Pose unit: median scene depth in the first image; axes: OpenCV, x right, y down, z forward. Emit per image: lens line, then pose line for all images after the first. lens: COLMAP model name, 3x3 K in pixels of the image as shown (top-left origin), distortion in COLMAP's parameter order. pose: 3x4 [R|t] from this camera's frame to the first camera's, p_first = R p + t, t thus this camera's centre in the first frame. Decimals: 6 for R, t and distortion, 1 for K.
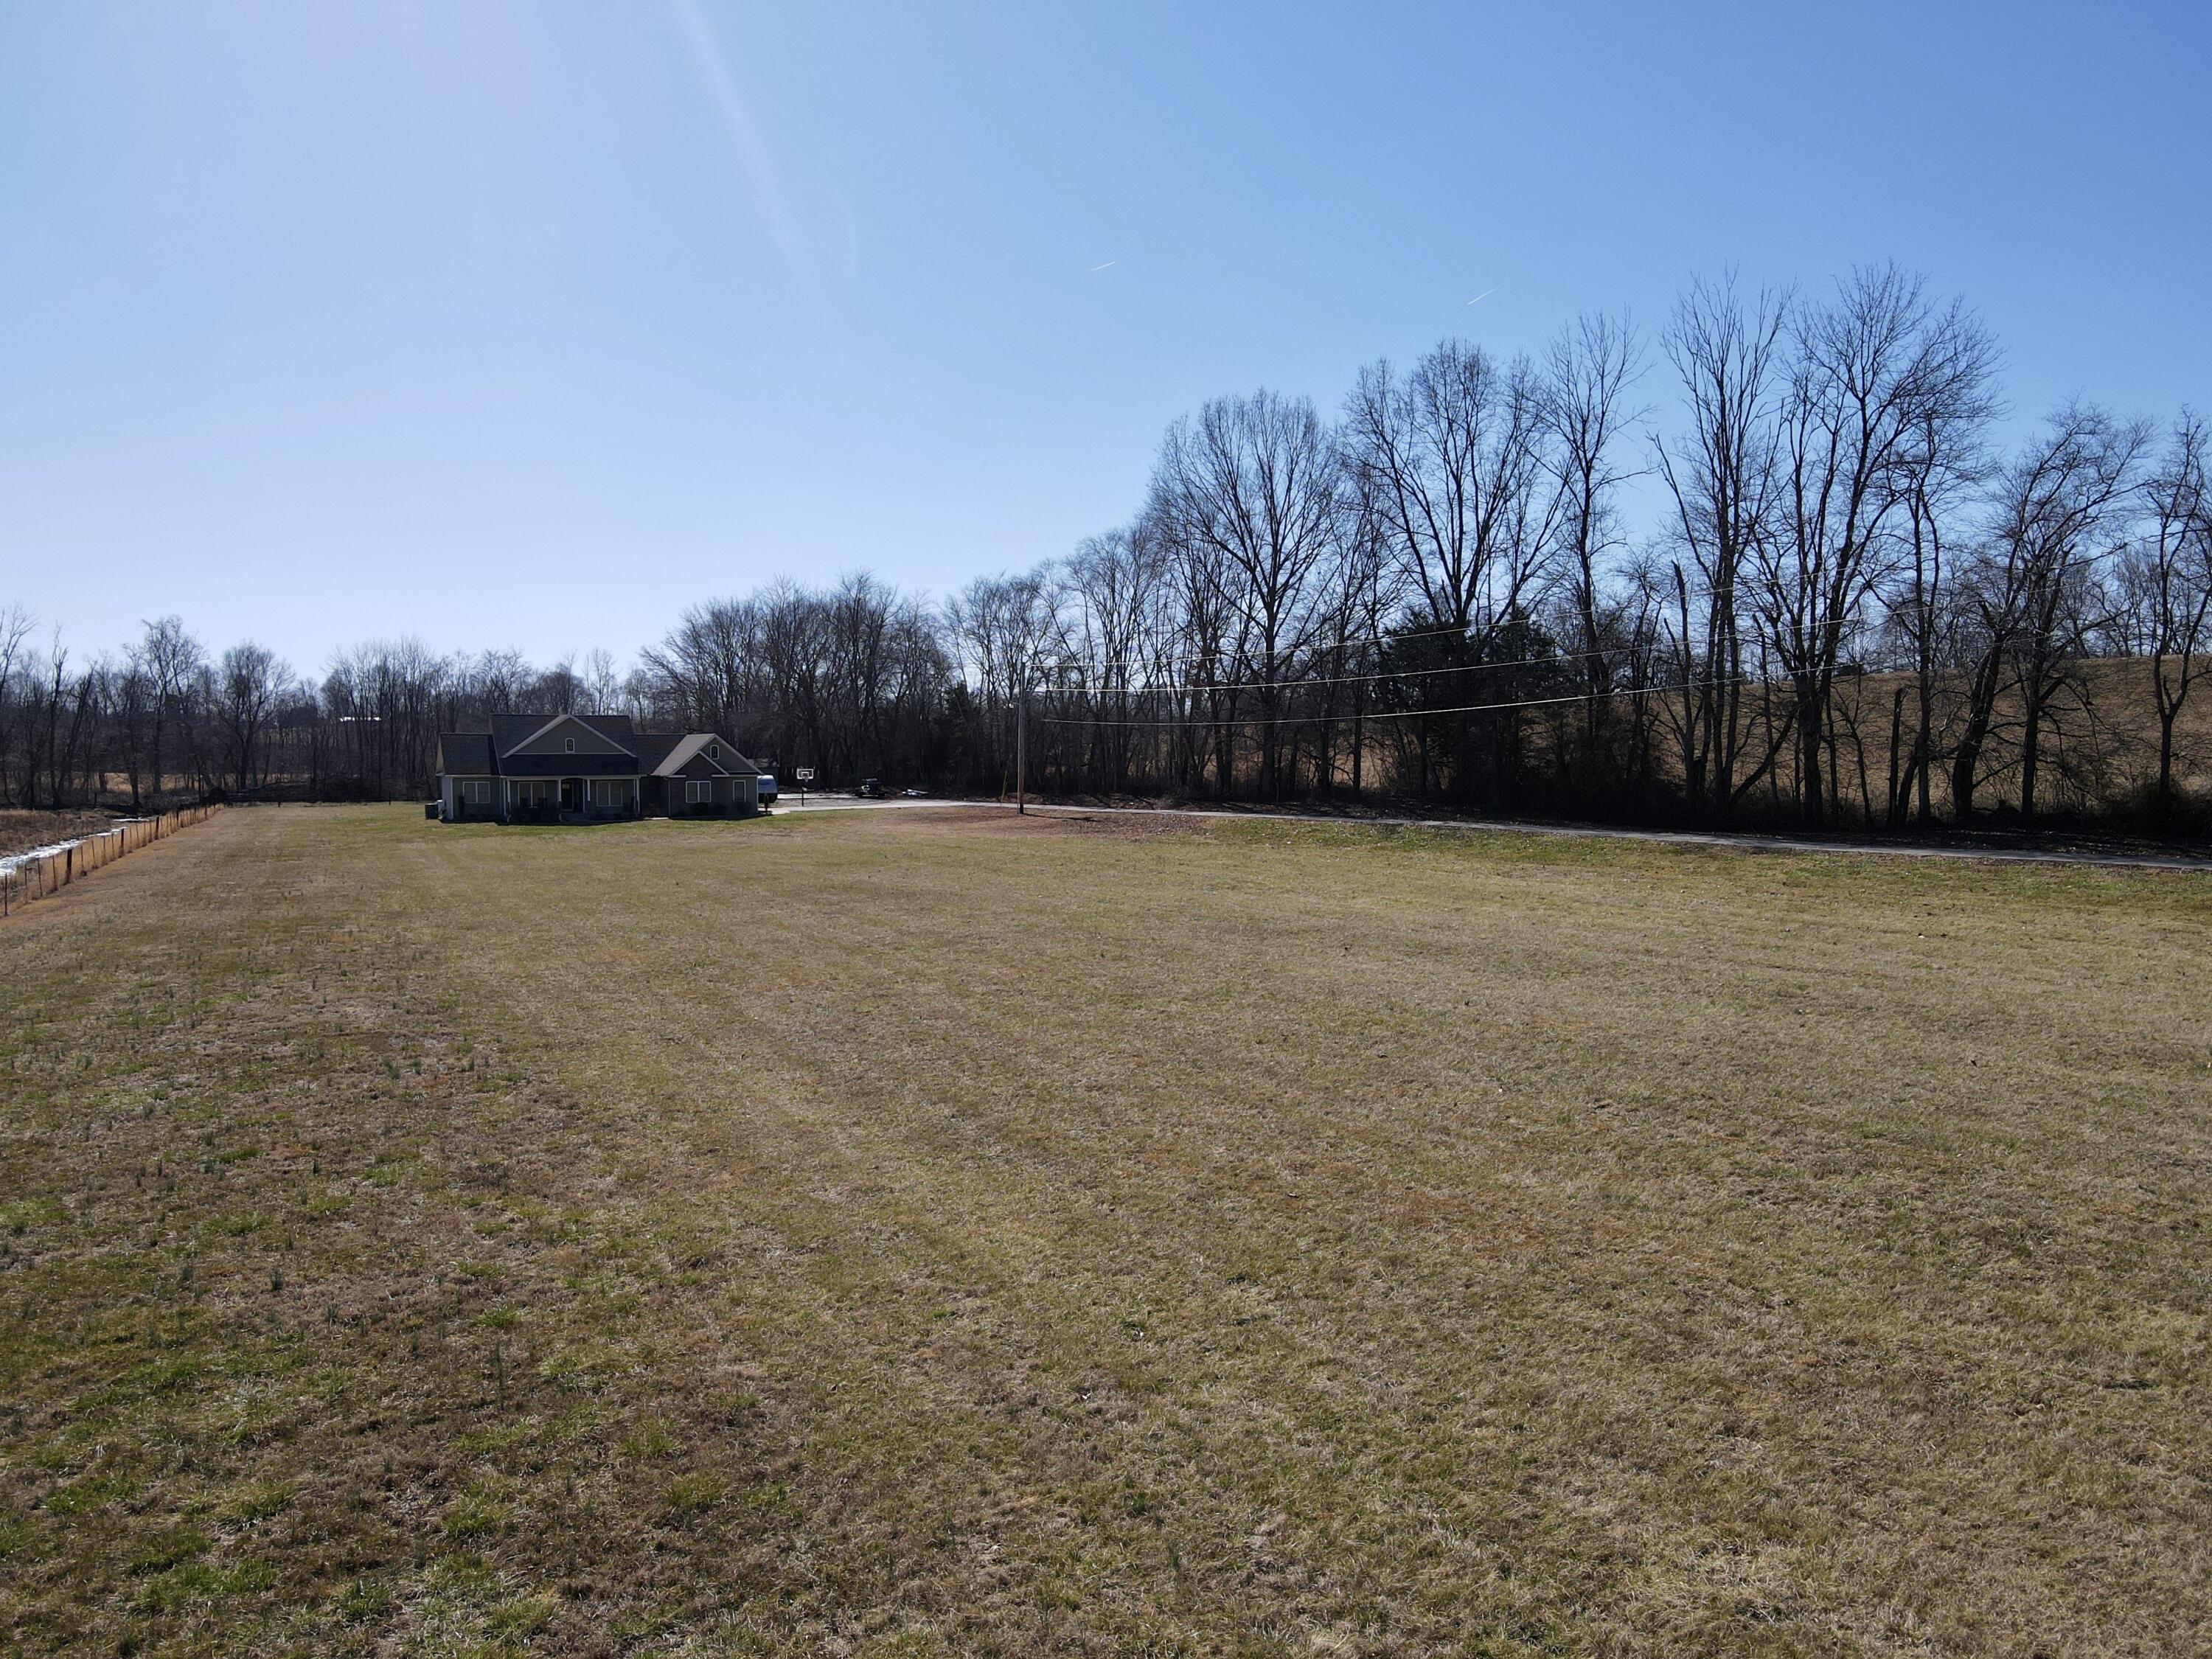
lens RADIAL K [[1634.5, 0, 1102.6], [0, 1634.5, 833.5], [0, 0, 1]] dist [-0.003713, 0.035611]
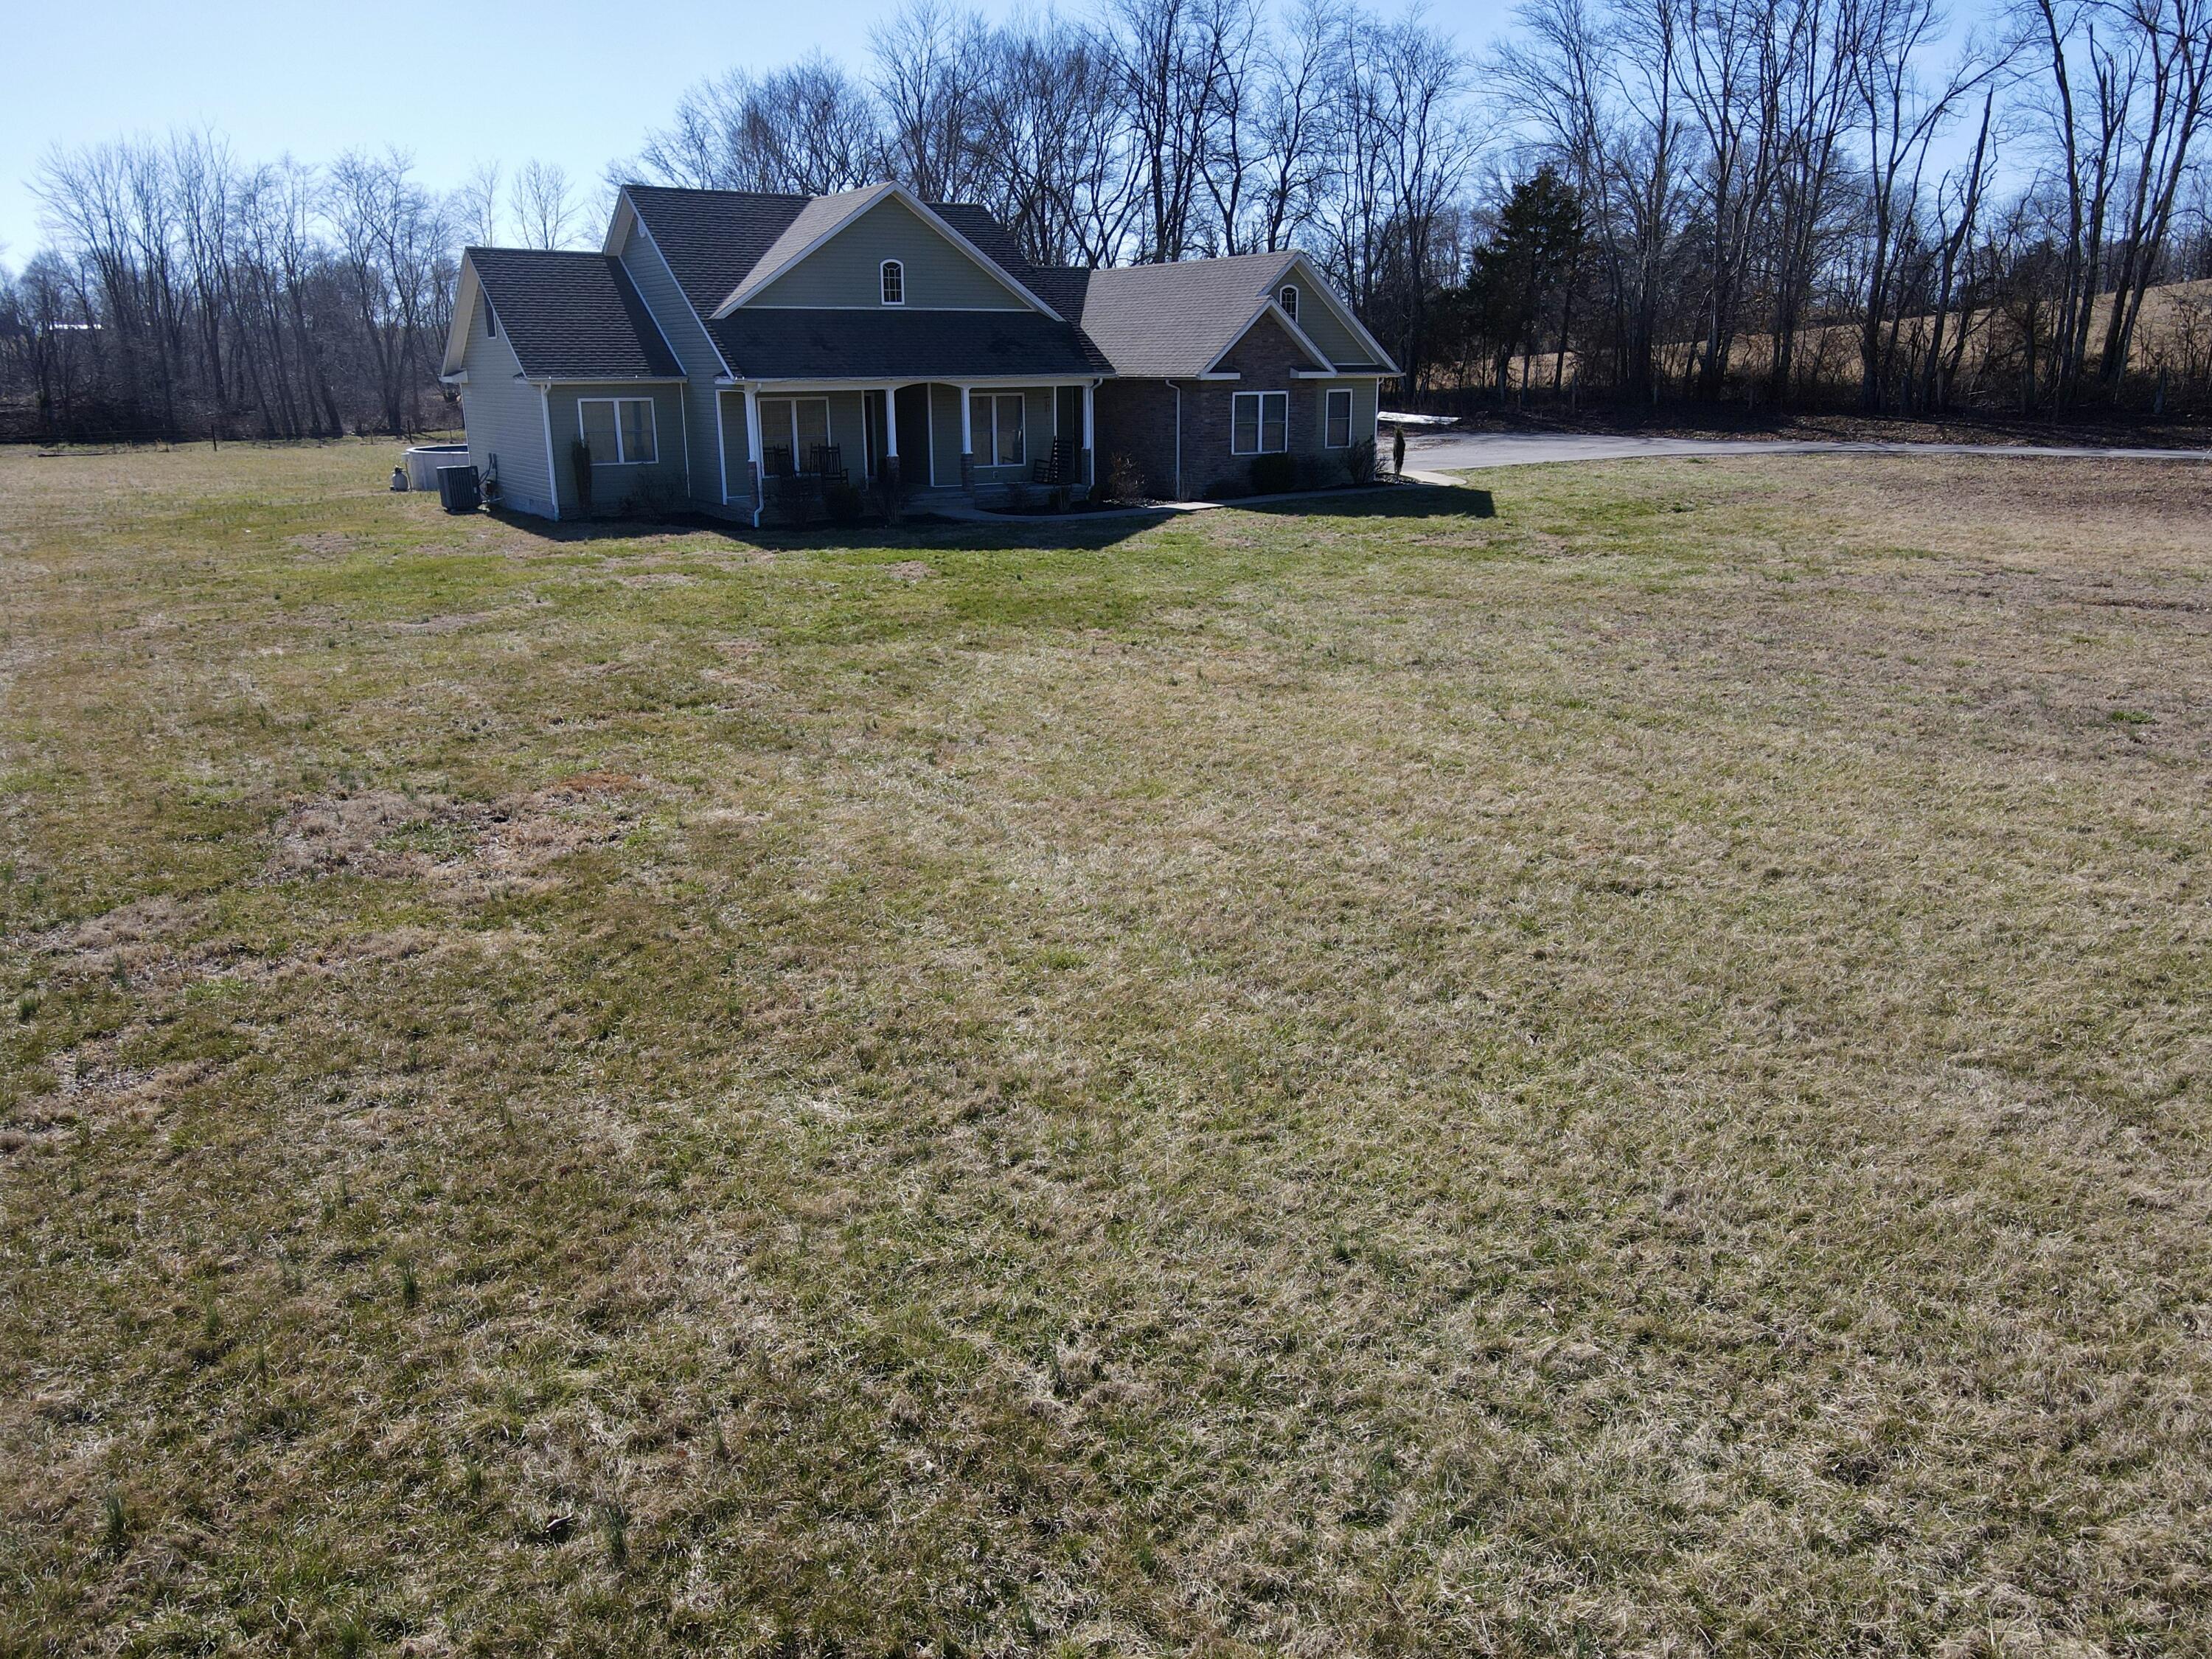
lens RADIAL K [[1634.5, 0, 1102.6], [0, 1634.5, 833.5], [0, 0, 1]] dist [-0.003713, 0.035611]
pose [[0.993240, -0.039802, 0.109044, -0.323252], [0.014232, 0.974046, 0.225900, -0.019477], [-0.115205, -0.222821, 0.968028, 0.651824]]
